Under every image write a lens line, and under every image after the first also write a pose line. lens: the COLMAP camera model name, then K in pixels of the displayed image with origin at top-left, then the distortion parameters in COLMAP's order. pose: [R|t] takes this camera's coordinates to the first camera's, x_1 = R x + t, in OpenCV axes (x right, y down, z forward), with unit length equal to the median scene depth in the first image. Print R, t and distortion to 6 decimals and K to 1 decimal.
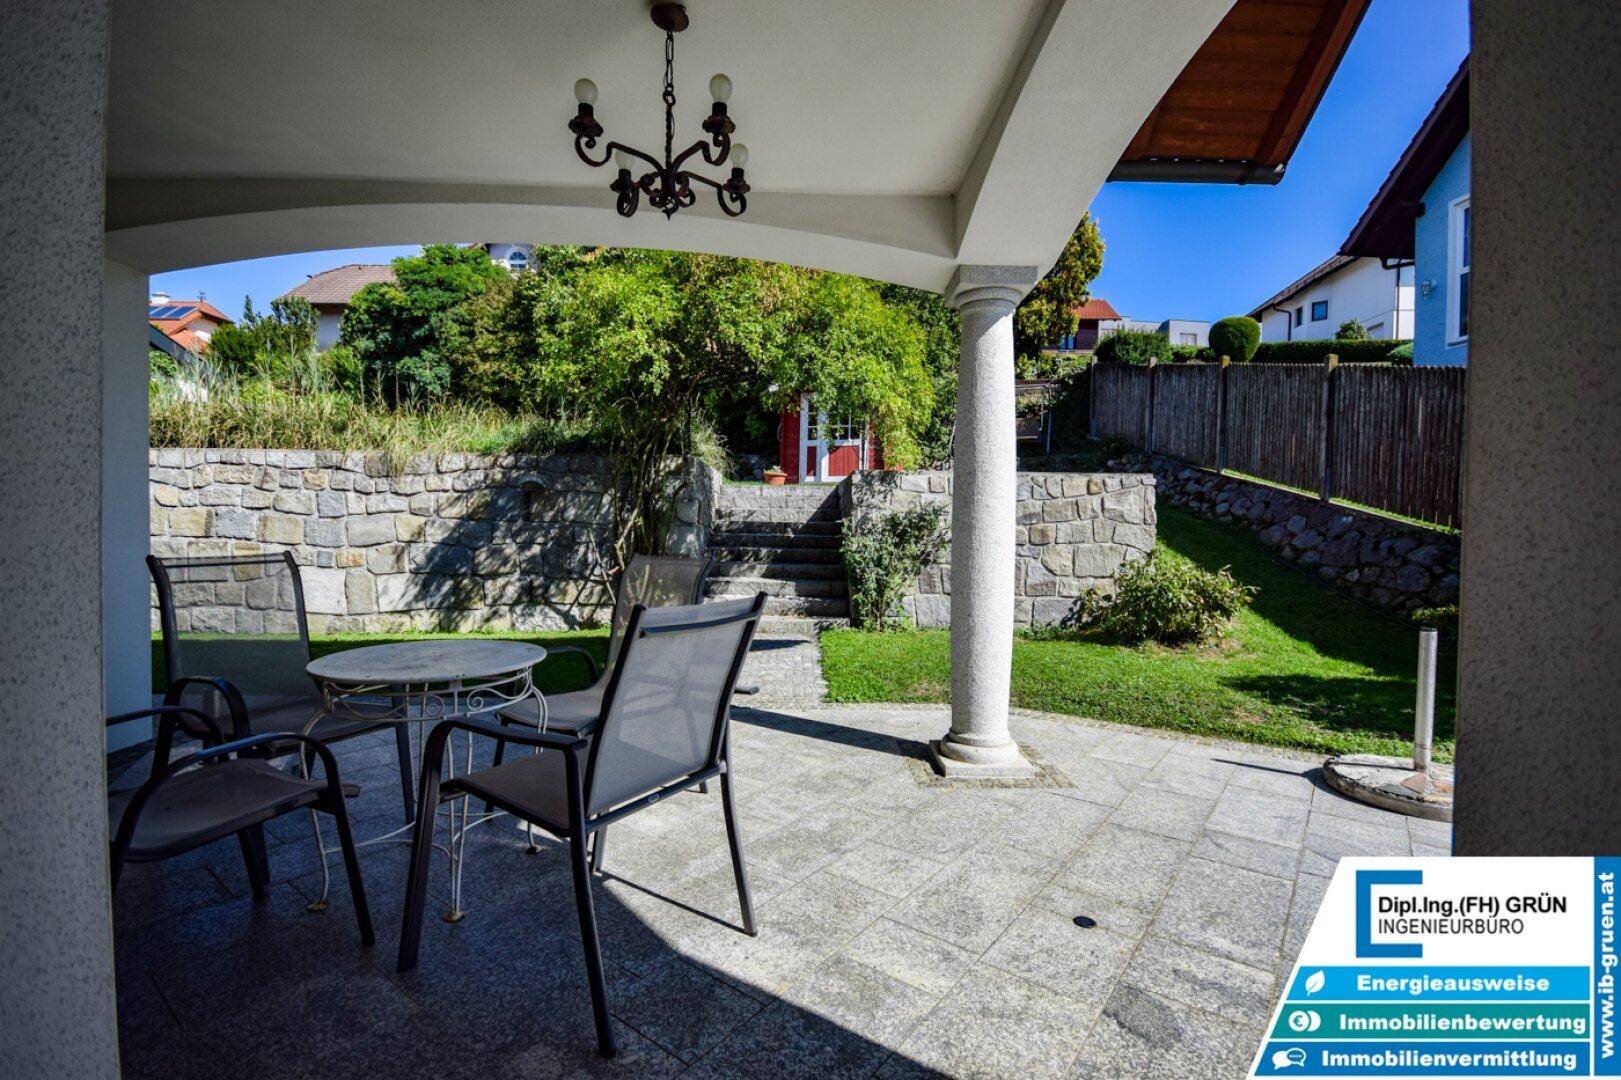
lens RADIAL K [[716.5, 0, 818.2], [0, 716.5, 531.7], [0, 0, 1]] dist [0.004392, -0.009607]
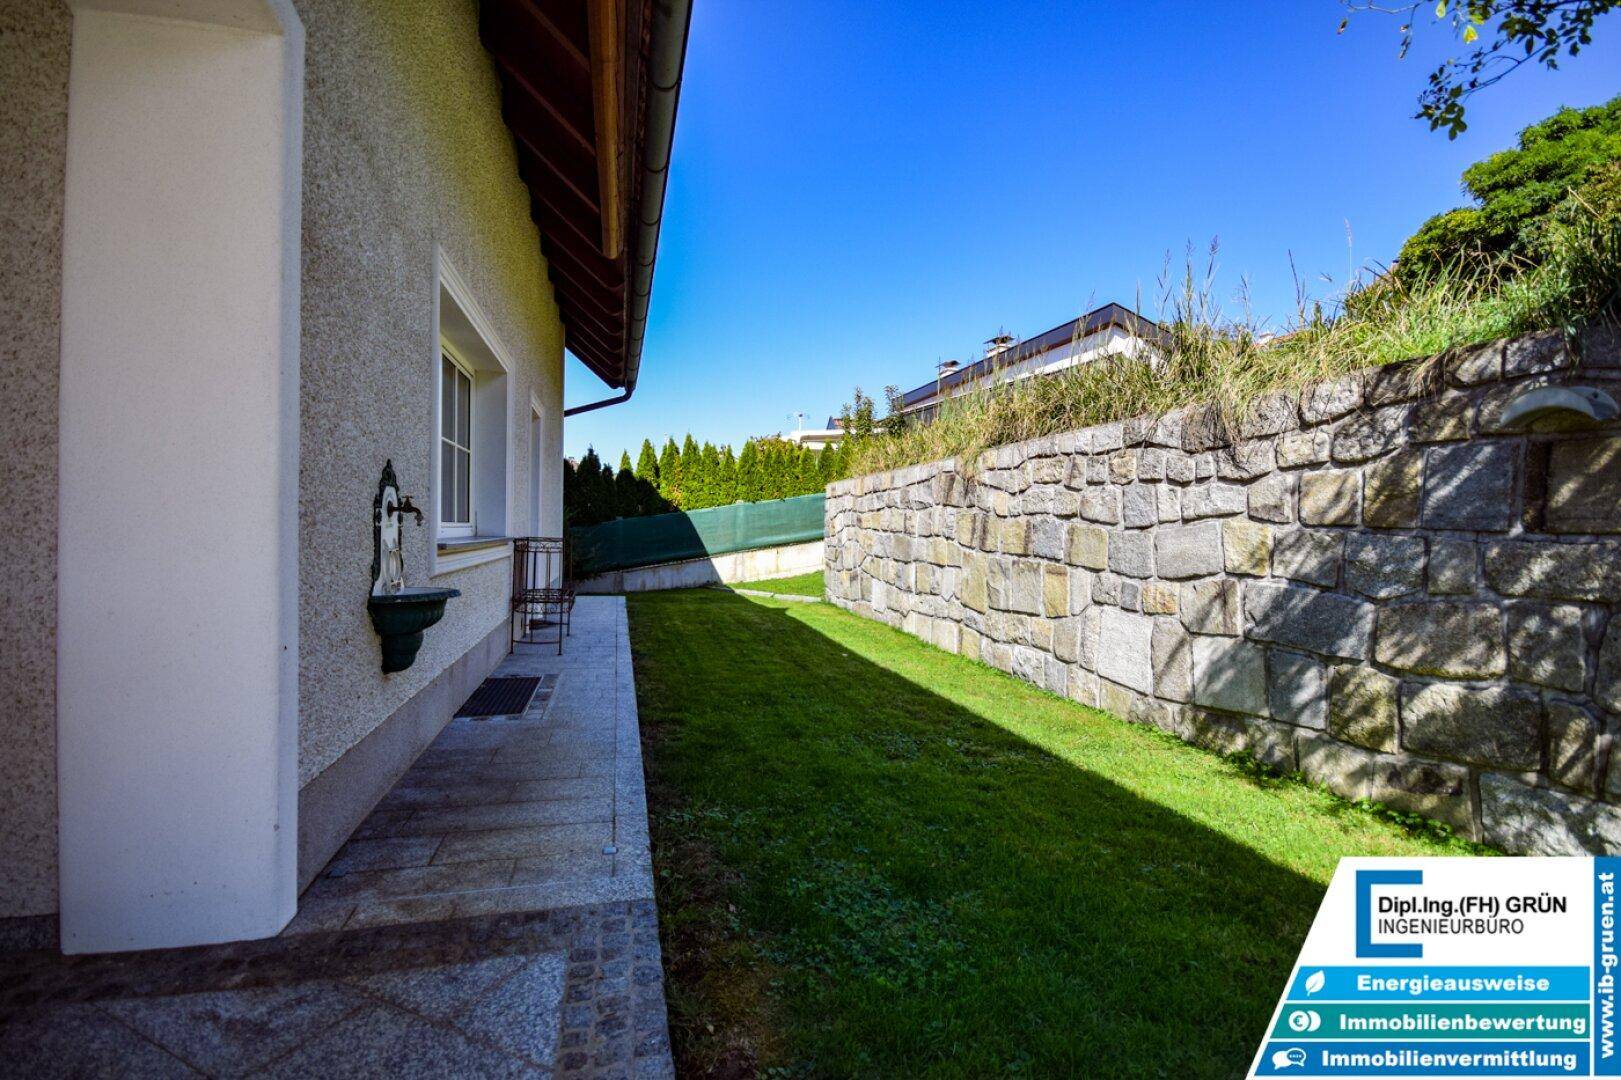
lens RADIAL K [[716.5, 0, 798.8], [0, 716.5, 540.3], [0, 0, 1]] dist [0.004392, -0.009607]
pose [[0.224937, 0.004547, -0.974363, -0.158090], [-0.028295, 0.999598, -0.001867, -0.000481], [0.973962, 0.027990, 0.224976, 0.581525]]
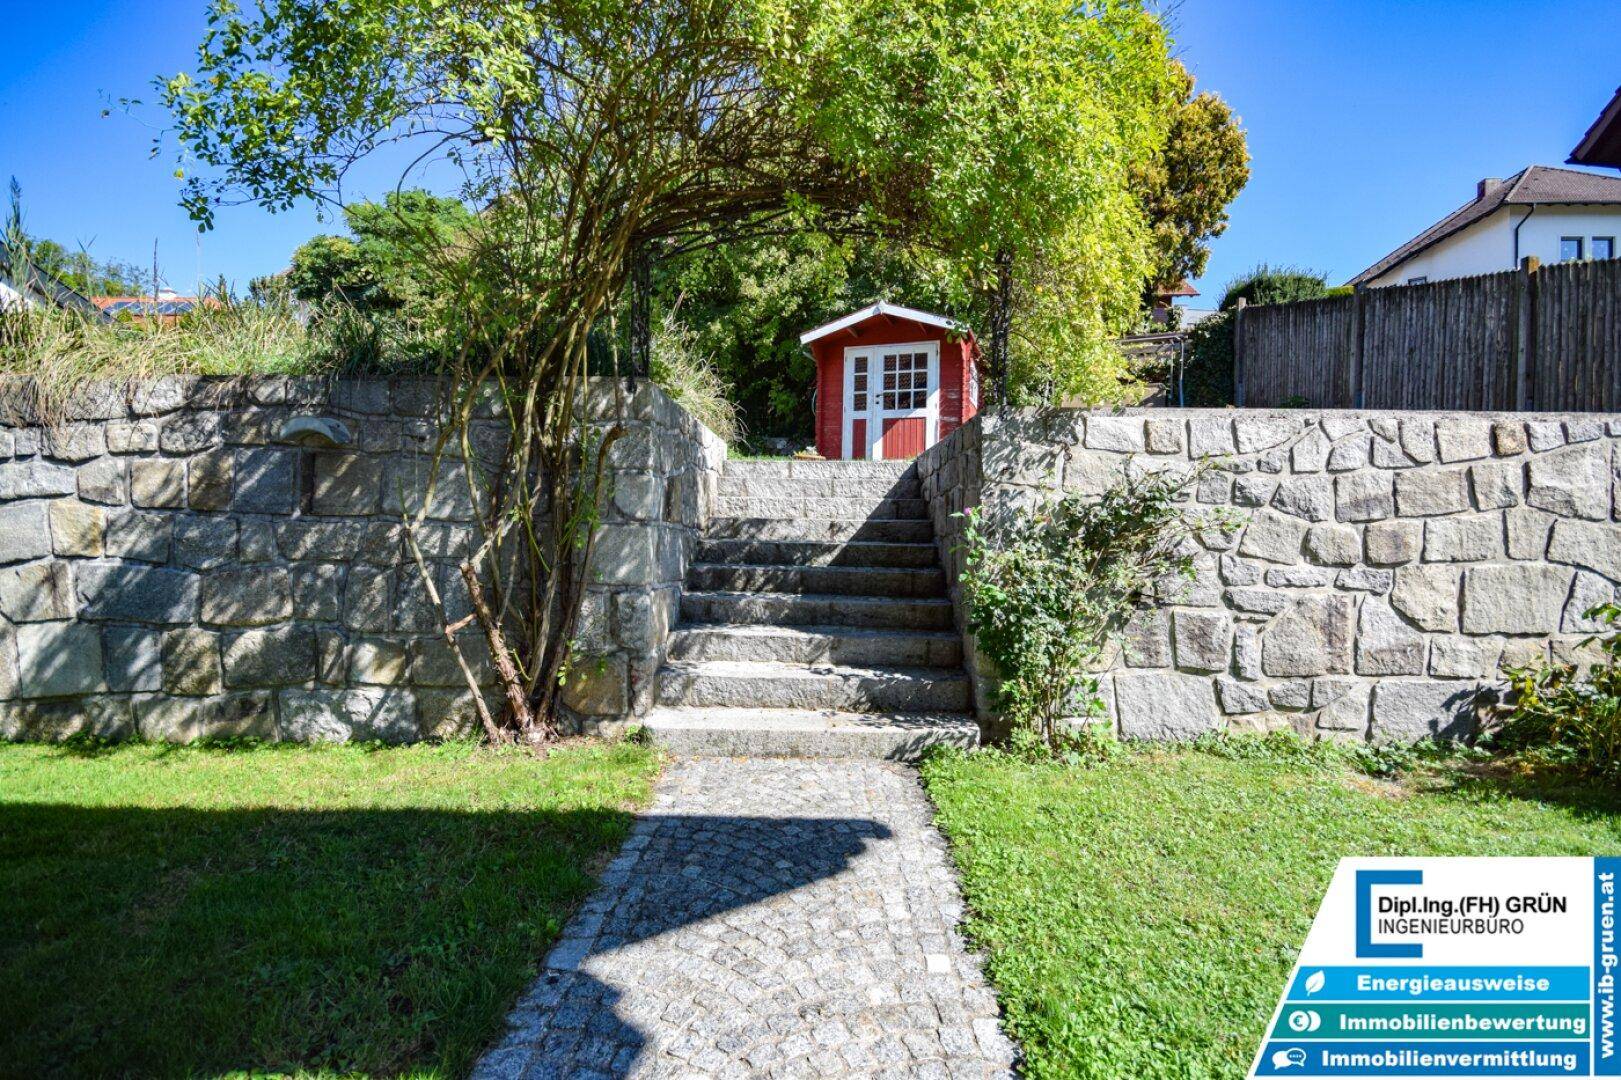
lens RADIAL K [[716.5, 0, 819.5], [0, 716.5, 535.3], [0, 0, 1]] dist [0.004392, -0.009607]
pose [[0.999260, -0.000114, -0.038473, -0.041358], [0.000043, 0.999998, -0.001842, 0.000018], [0.038473, 0.001839, 0.999258, 0.523166]]
